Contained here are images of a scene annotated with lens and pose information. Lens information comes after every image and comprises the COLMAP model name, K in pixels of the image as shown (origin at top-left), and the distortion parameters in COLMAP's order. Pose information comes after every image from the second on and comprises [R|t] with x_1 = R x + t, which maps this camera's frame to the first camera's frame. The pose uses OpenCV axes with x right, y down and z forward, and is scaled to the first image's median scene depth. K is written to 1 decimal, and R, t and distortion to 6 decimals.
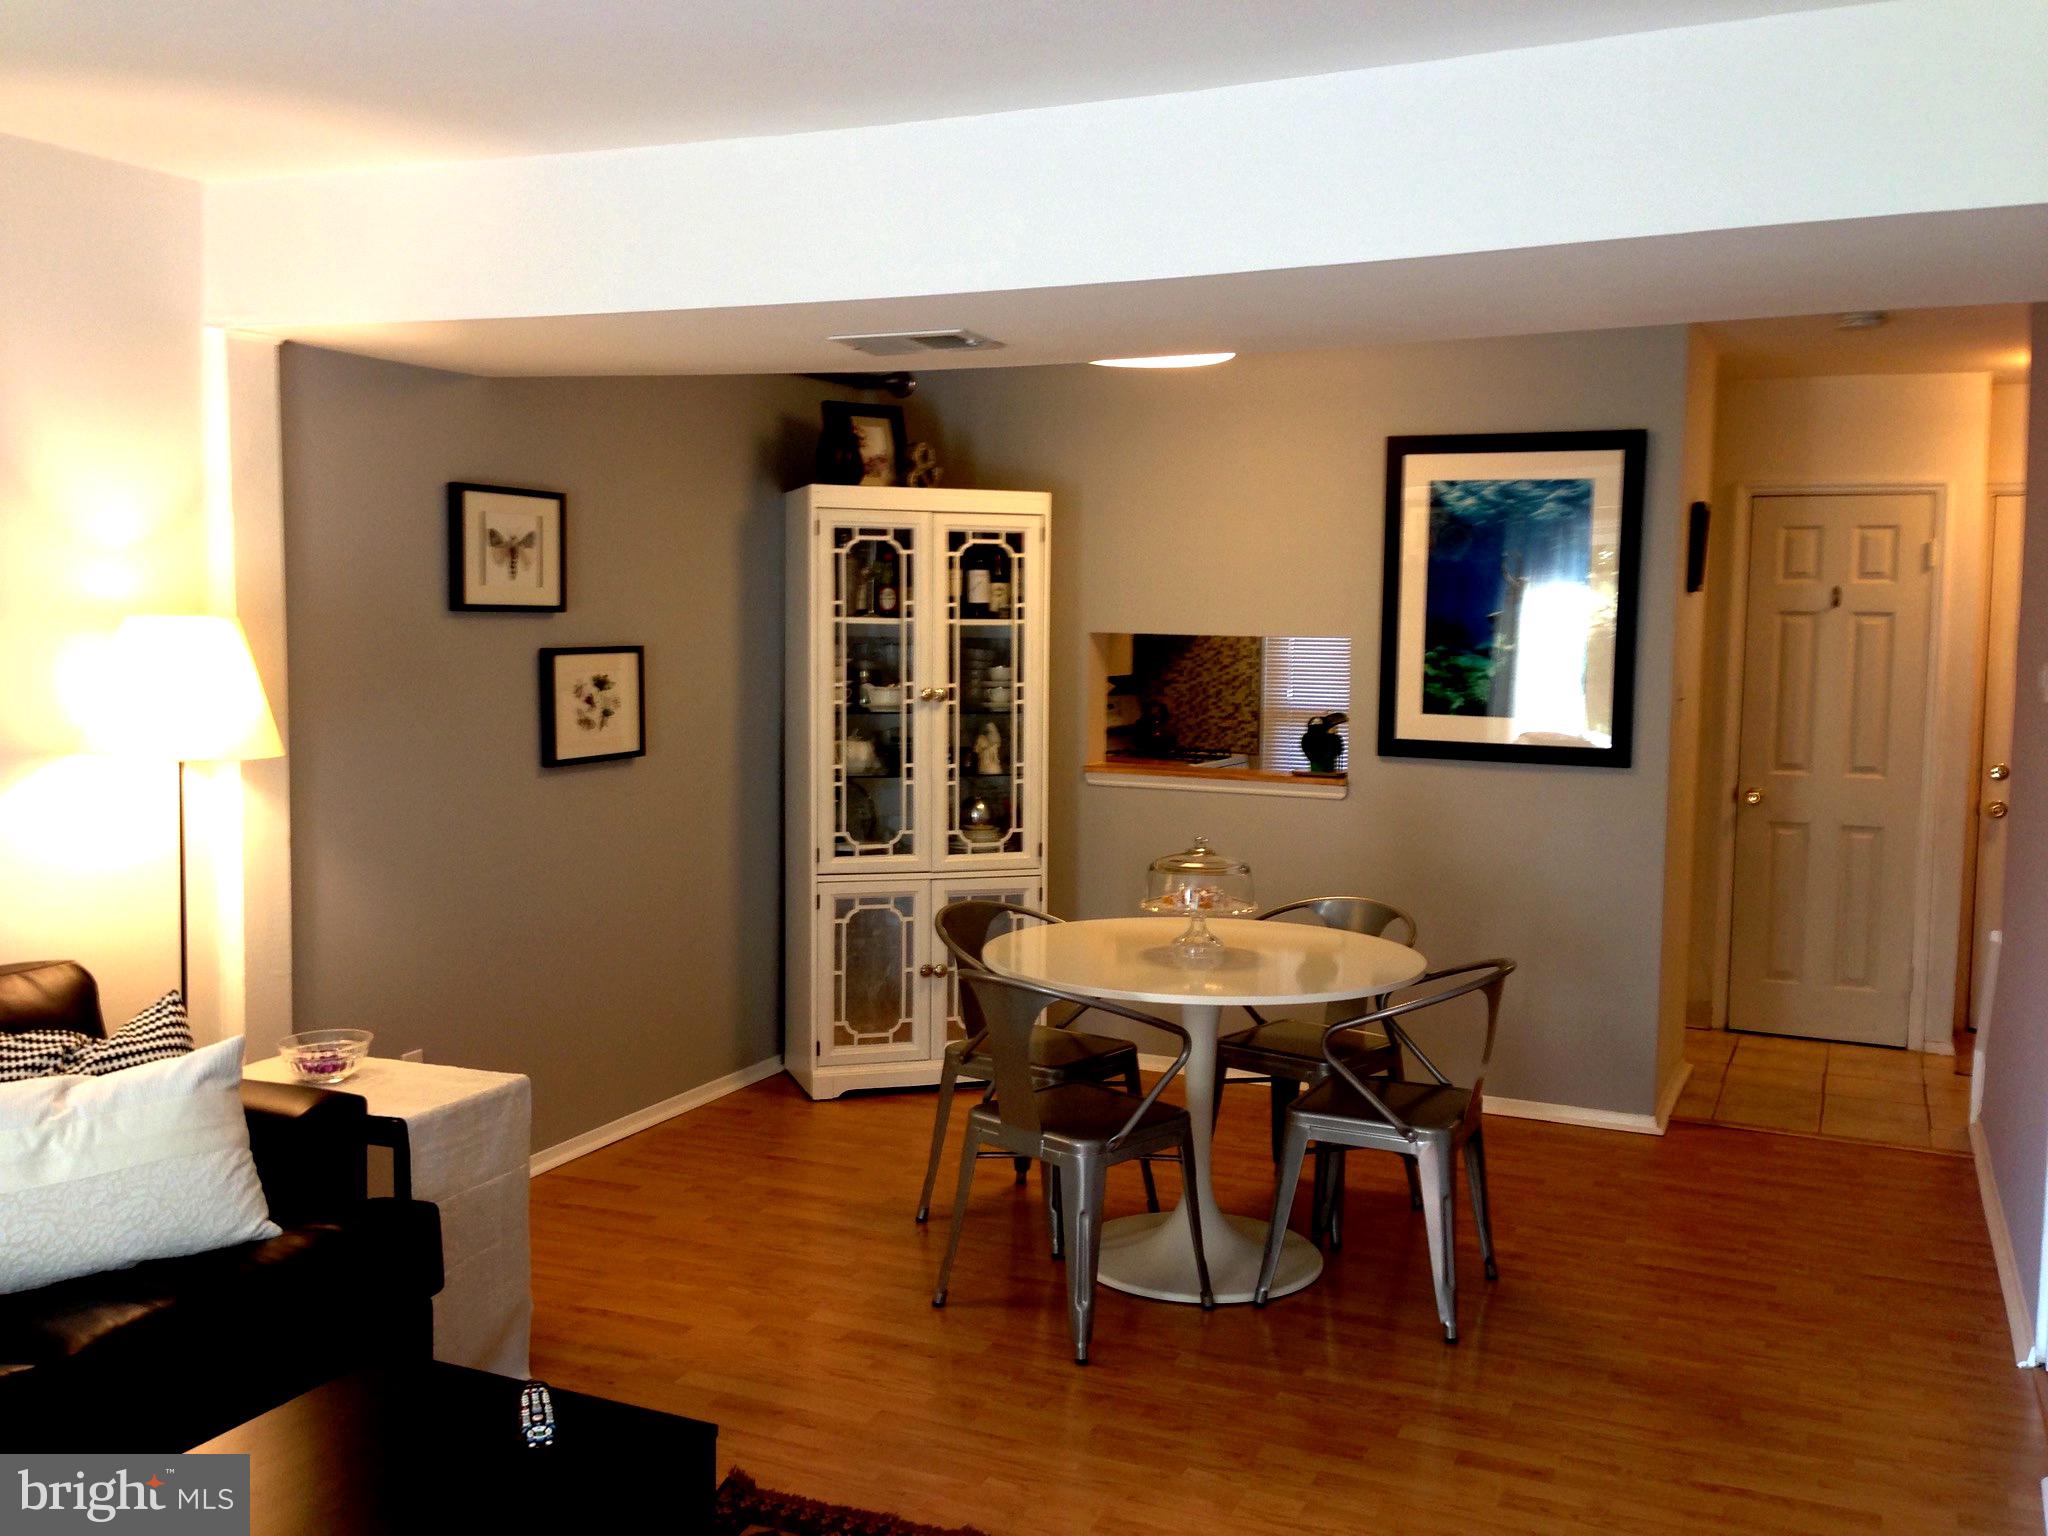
lens RADIAL K [[1867.7, 0, 1019.1], [0, 1867.7, 755.3], [0, 0, 1]] dist [0.118022, -0.172552]
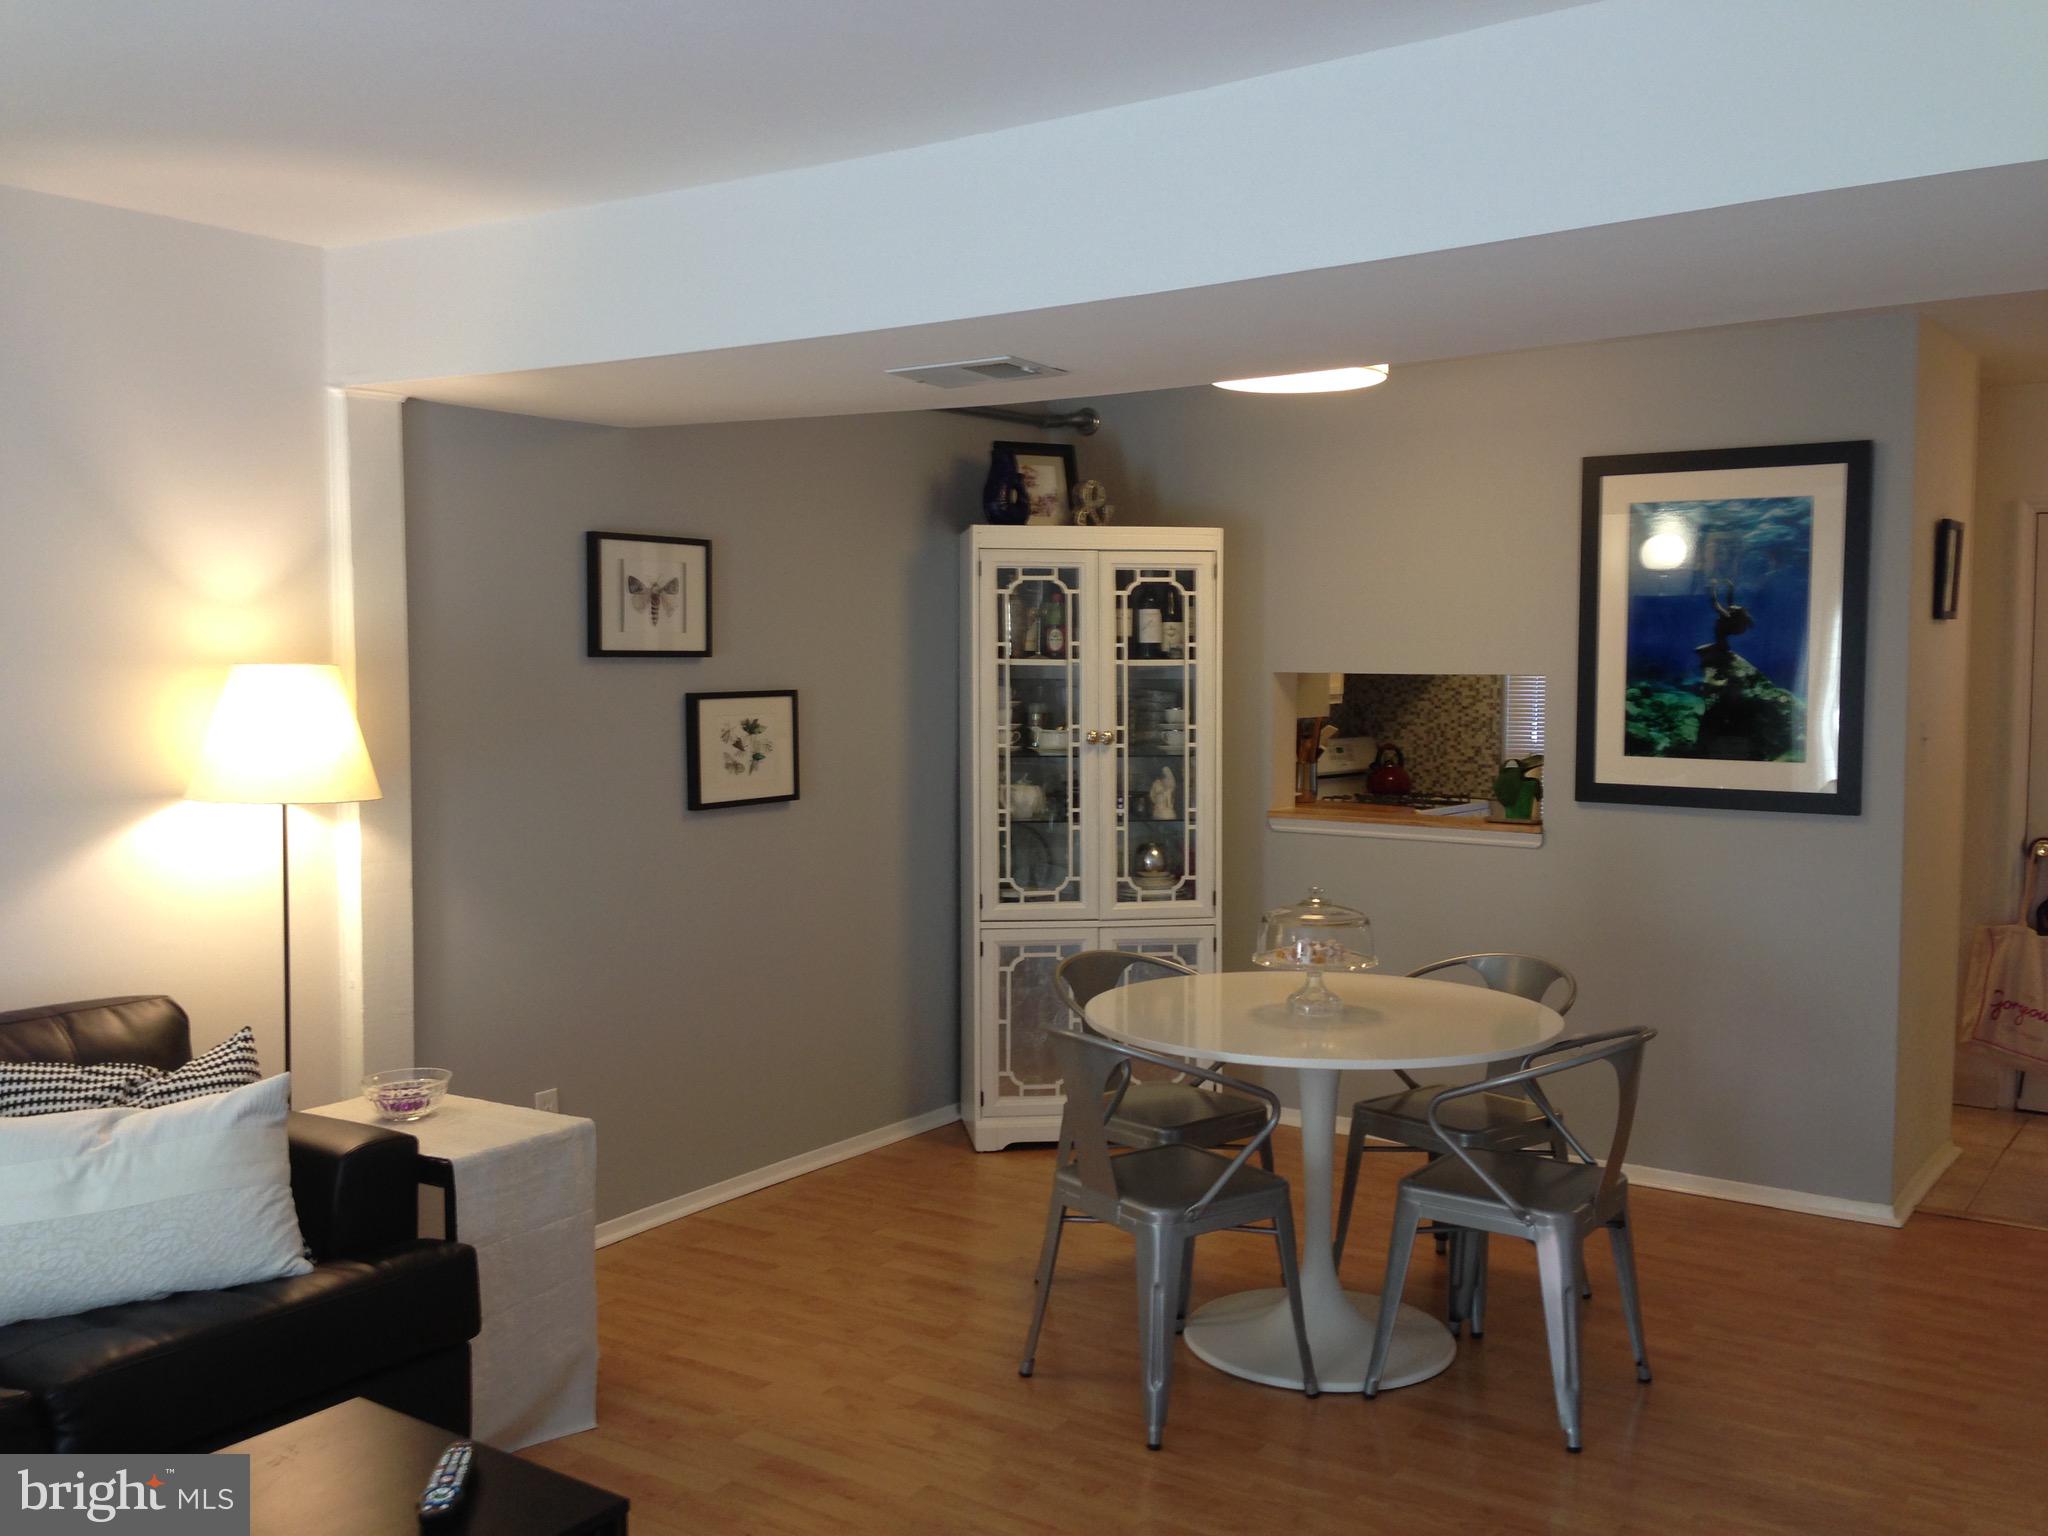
lens RADIAL K [[1867.7, 0, 1019.1], [0, 1867.7, 755.3], [0, 0, 1]] dist [0.118022, -0.172552]
pose [[0.983882, -0.002777, -0.178799, 0.102293], [-0.001629, 0.999699, -0.024494, 0.000940], [0.178813, 0.024390, 0.983581, 0.041614]]
